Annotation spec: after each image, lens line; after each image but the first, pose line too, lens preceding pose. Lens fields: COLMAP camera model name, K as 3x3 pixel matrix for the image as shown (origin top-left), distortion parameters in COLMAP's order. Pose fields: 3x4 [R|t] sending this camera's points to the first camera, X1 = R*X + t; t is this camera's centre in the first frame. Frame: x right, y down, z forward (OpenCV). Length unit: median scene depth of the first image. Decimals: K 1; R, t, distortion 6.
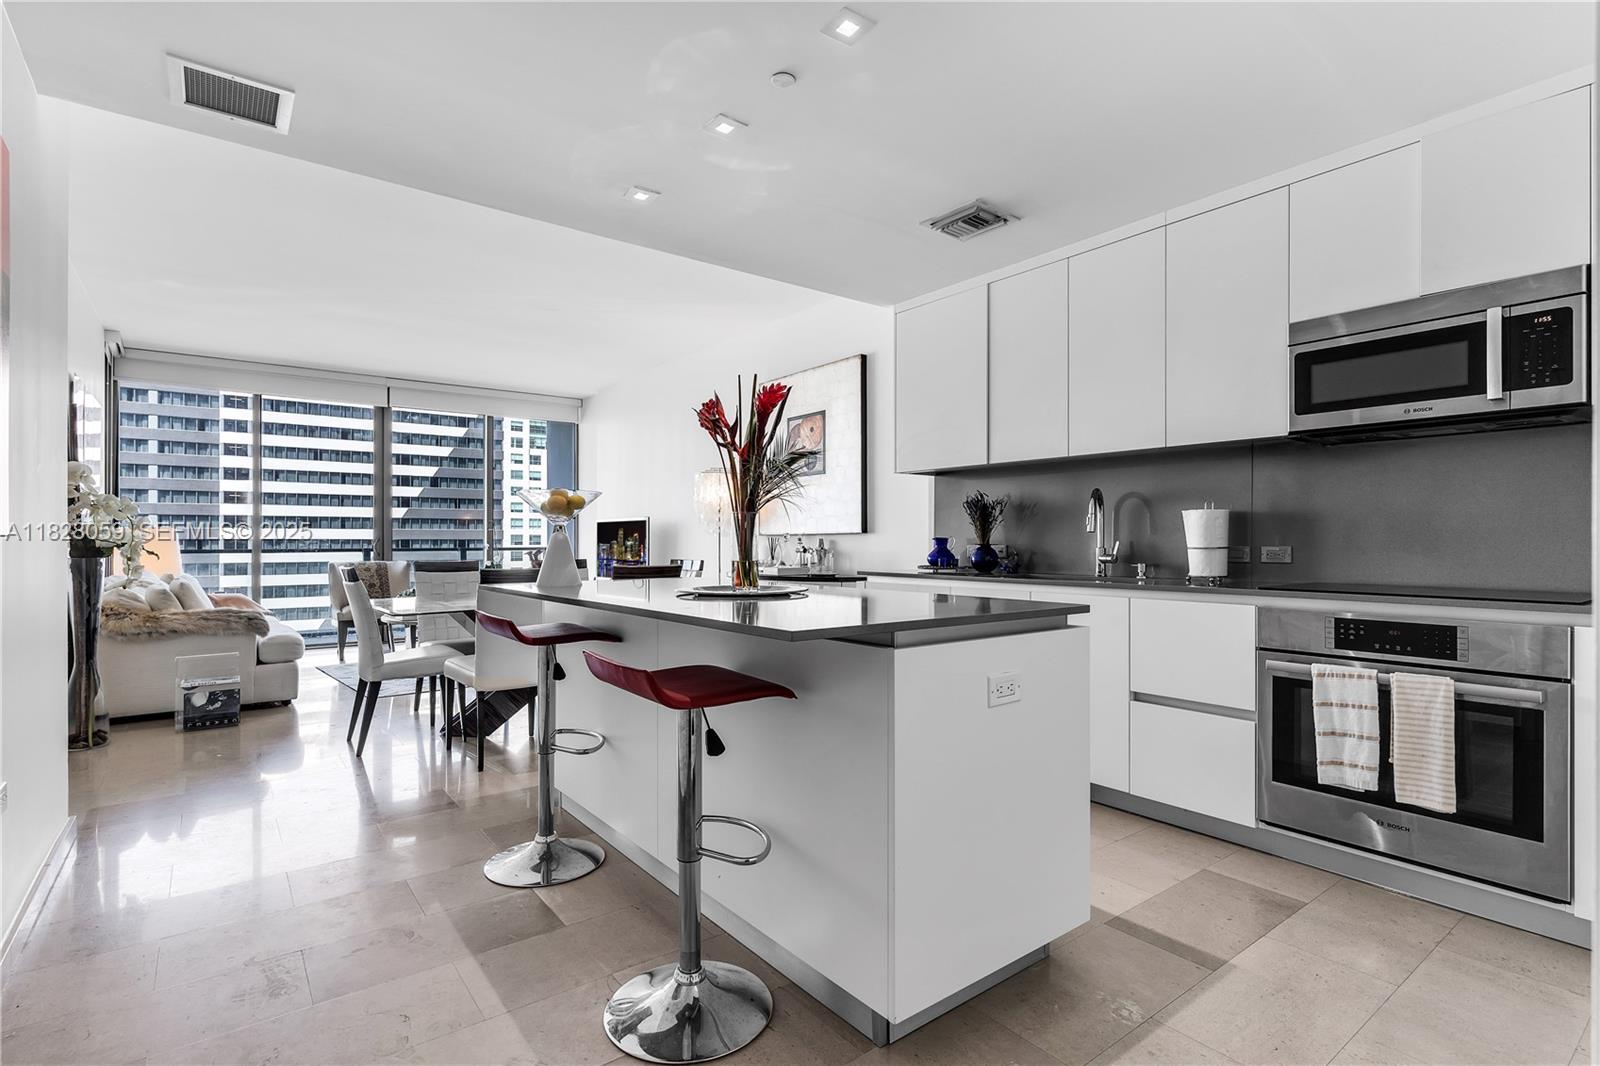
lens RADIAL K [[766.1, 0, 796.6], [0, 766.1, 536.0], [0, 0, 1]] dist [-0.000374, 0.000196]
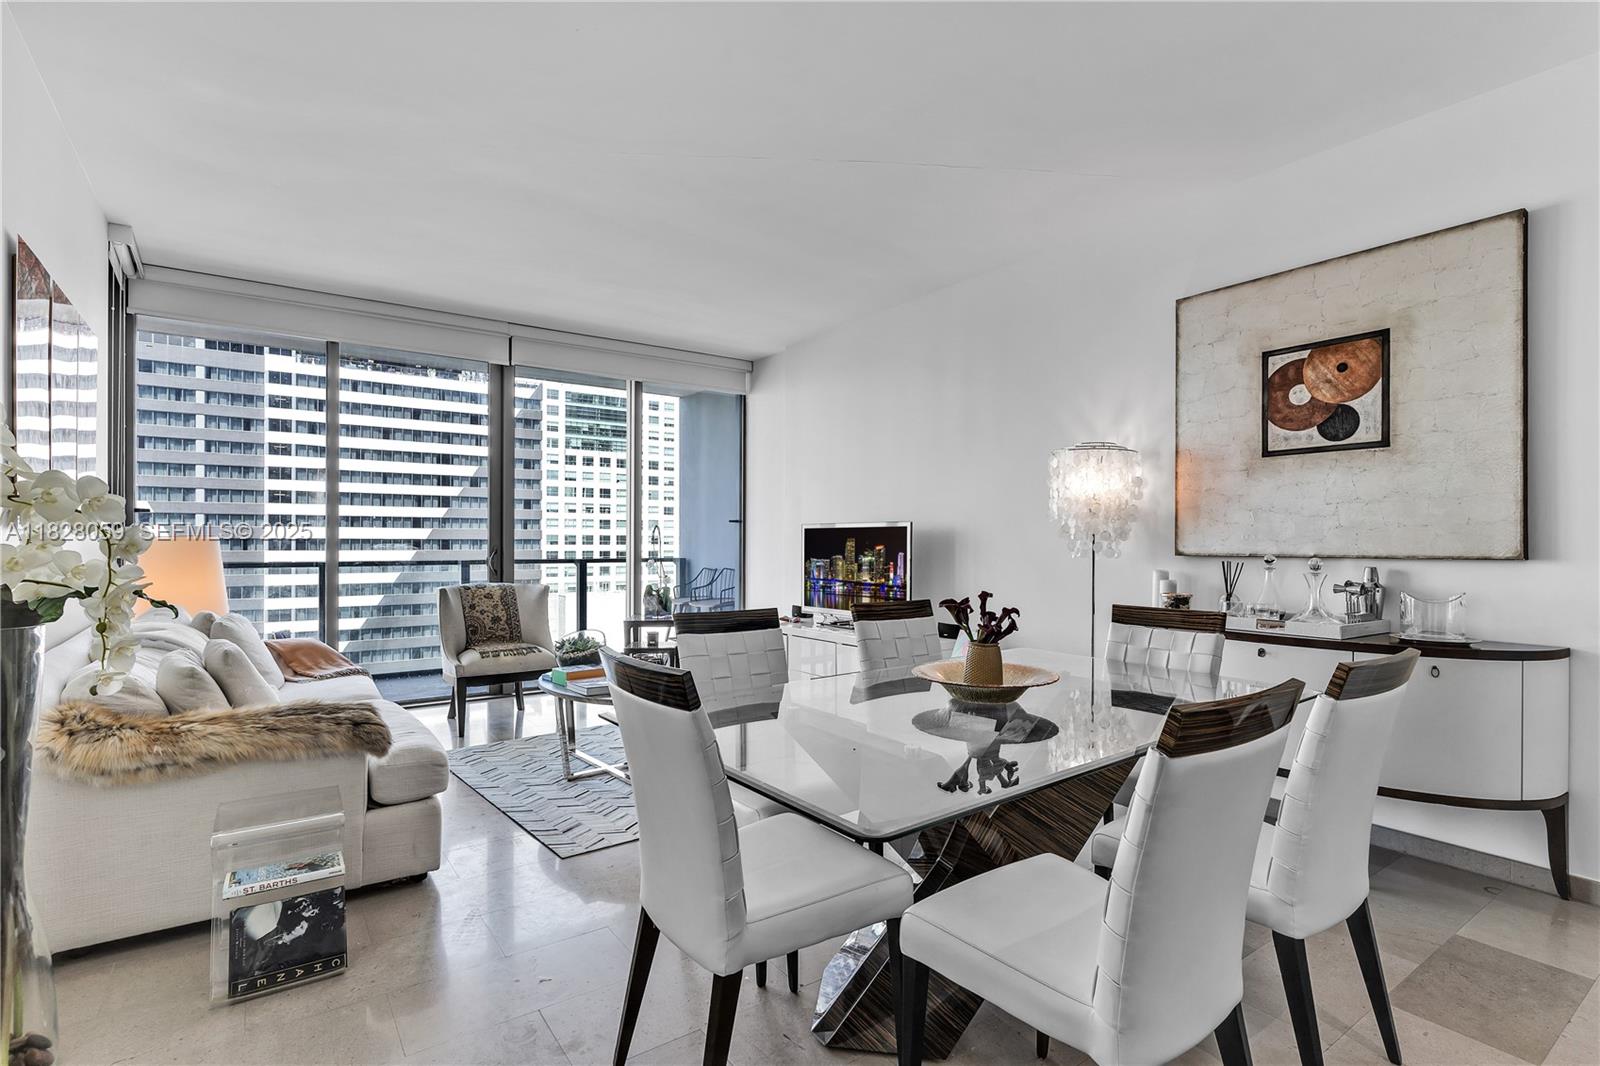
lens RADIAL K [[760.1, 0, 802.5], [0, 760.1, 540.6], [0, 0, 1]] dist [-0.004270, 0.000750]
pose [[0.999600, 0.003752, -0.028039, -0.540011], [-0.003592, 0.999977, 0.005769, -0.023899], [0.028060, -0.005666, 0.999590, 0.675879]]
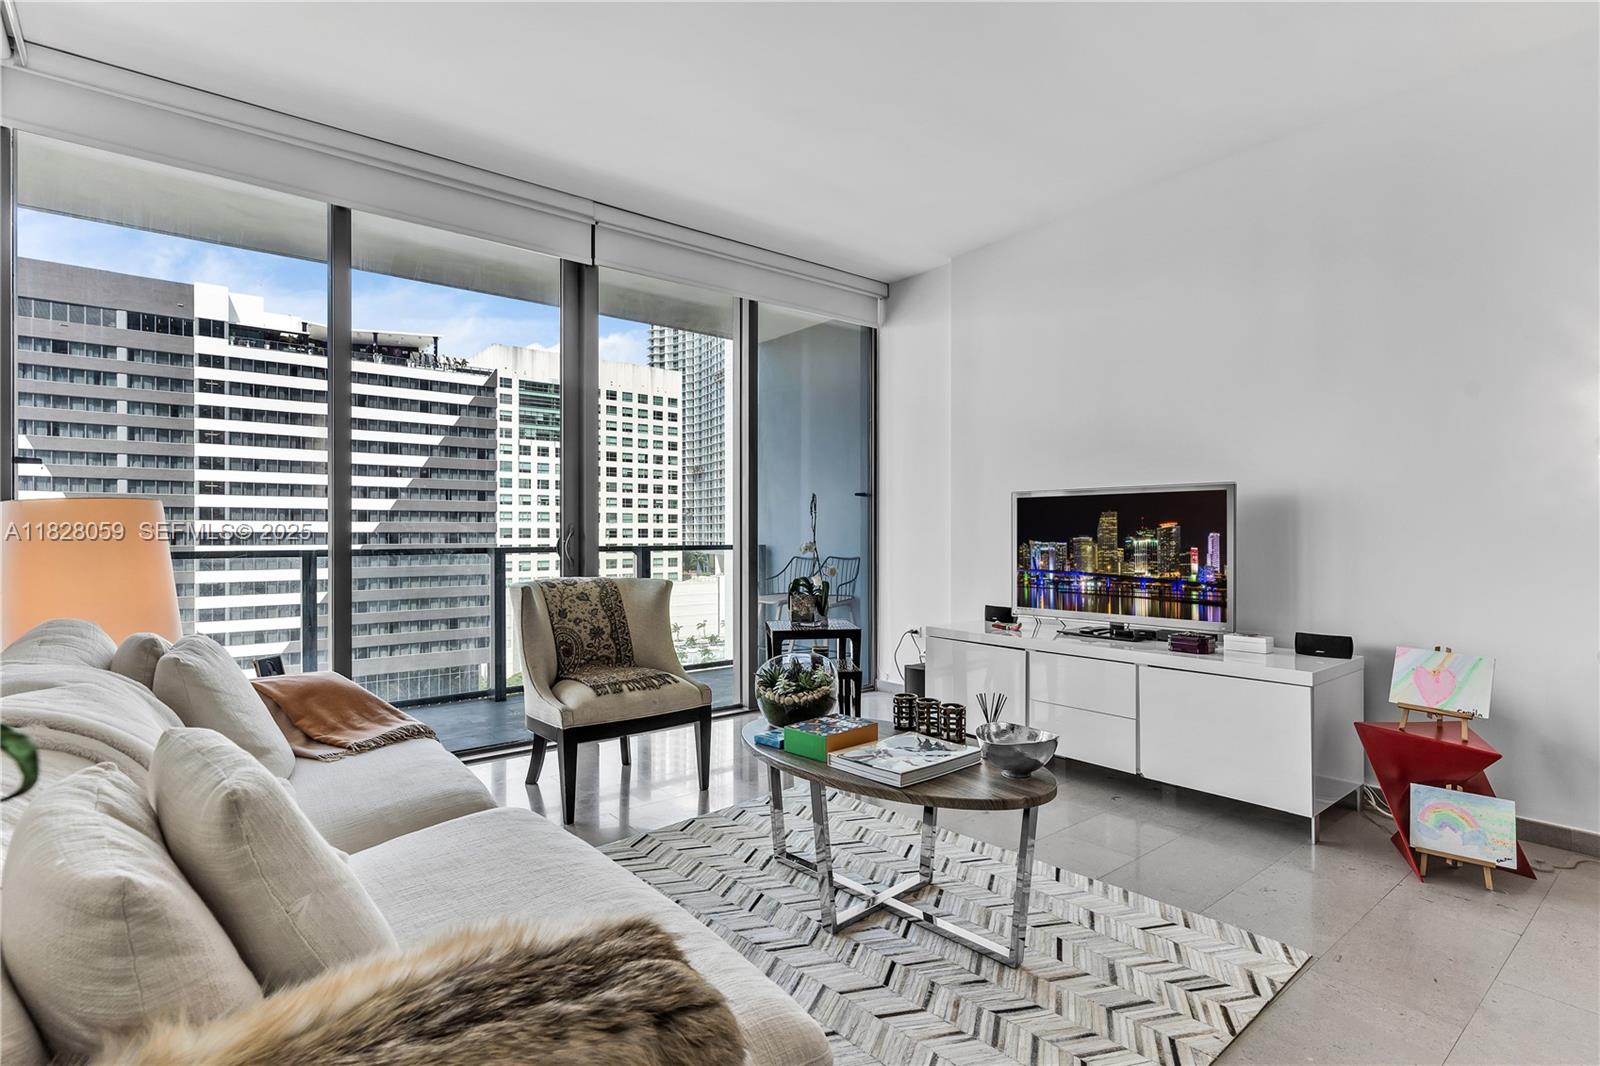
lens RADIAL K [[767.4, 0, 801.0], [0, 767.4, 533.4], [0, 0, 1]] dist [0.002348, -0.000940]
pose [[0.999713, -0.000514, 0.023947, -0.920890], [0.000374, 0.999983, 0.005842, 0.005304], [-0.023950, -0.005831, 0.999696, 1.119343]]
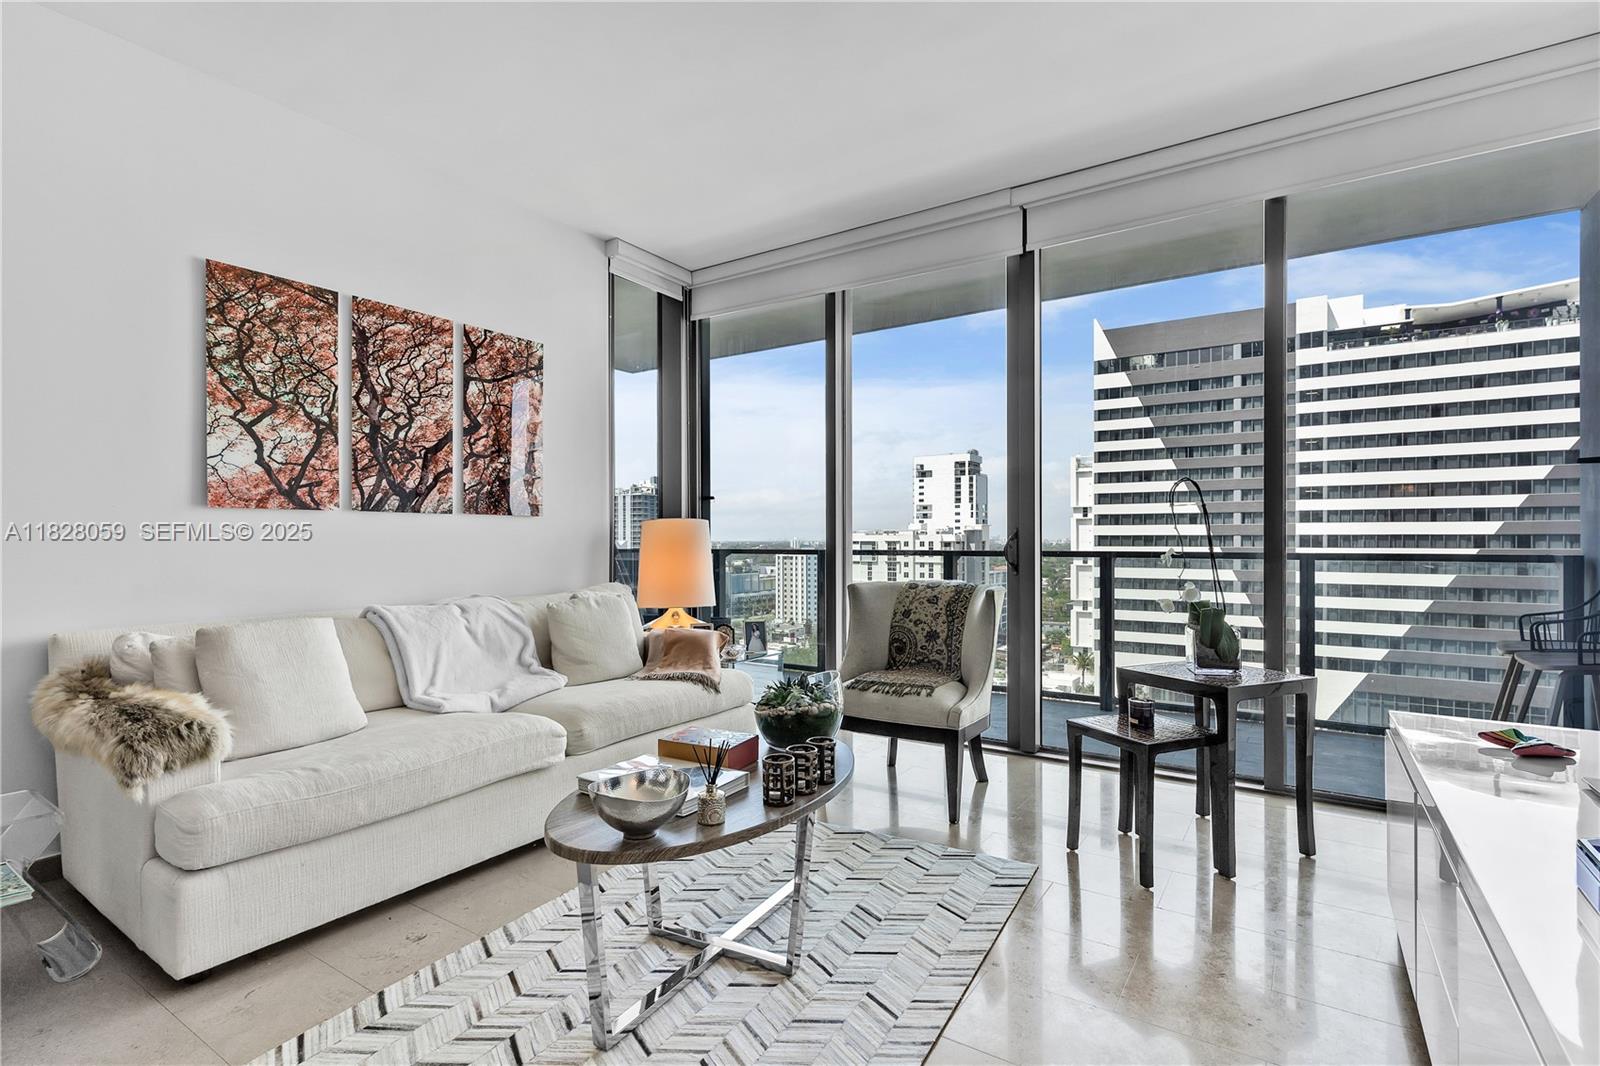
lens RADIAL K [[768.7, 0, 804.8], [0, 768.7, 538.7], [0, 0, 1]] dist [0.010410, 0.000398]
pose [[0.331664, 0.002660, -0.943394, -0.292328], [0.006198, 0.999968, 0.004999, 0.005602], [0.943377, -0.007505, 0.331637, 1.607336]]
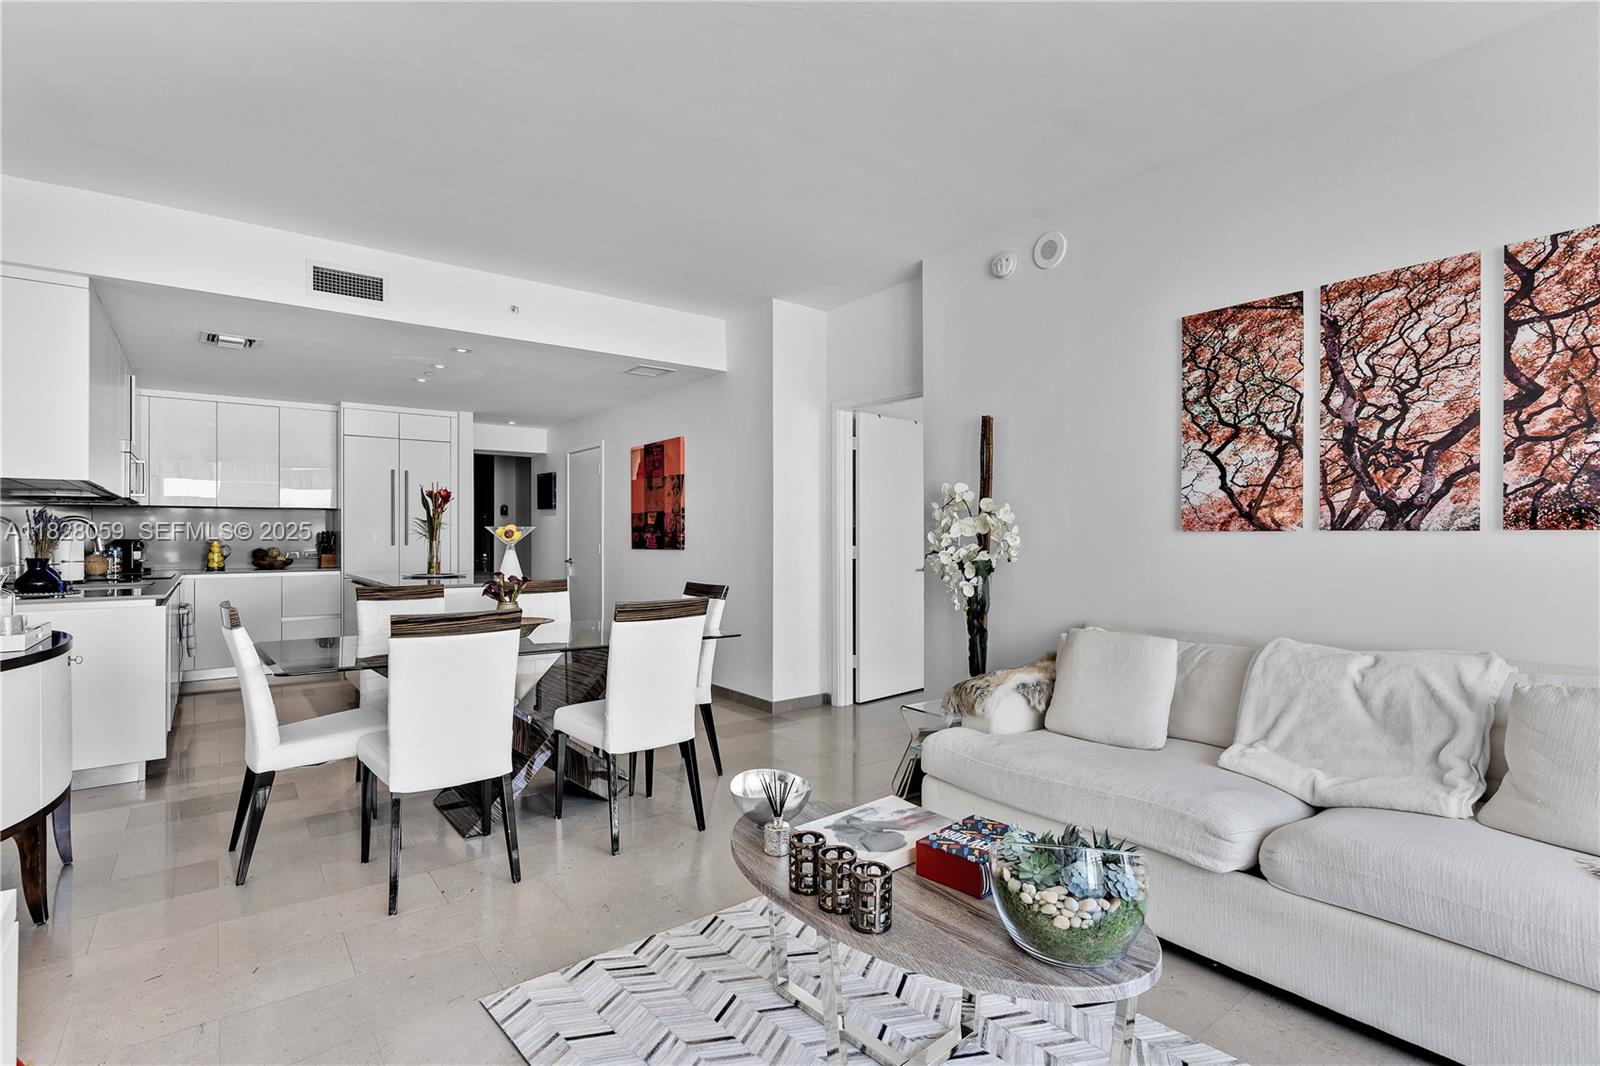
lens RADIAL K [[758.5, 0, 789.4], [0, 758.5, 539.3], [0, 0, 1]] dist [0.001451, -0.000315]
pose [[-0.999972, 0.005846, -0.004680, -0.756377], [0.005833, 0.999979, 0.002914, -0.021654], [0.004697, 0.002887, -0.999985, 2.175169]]
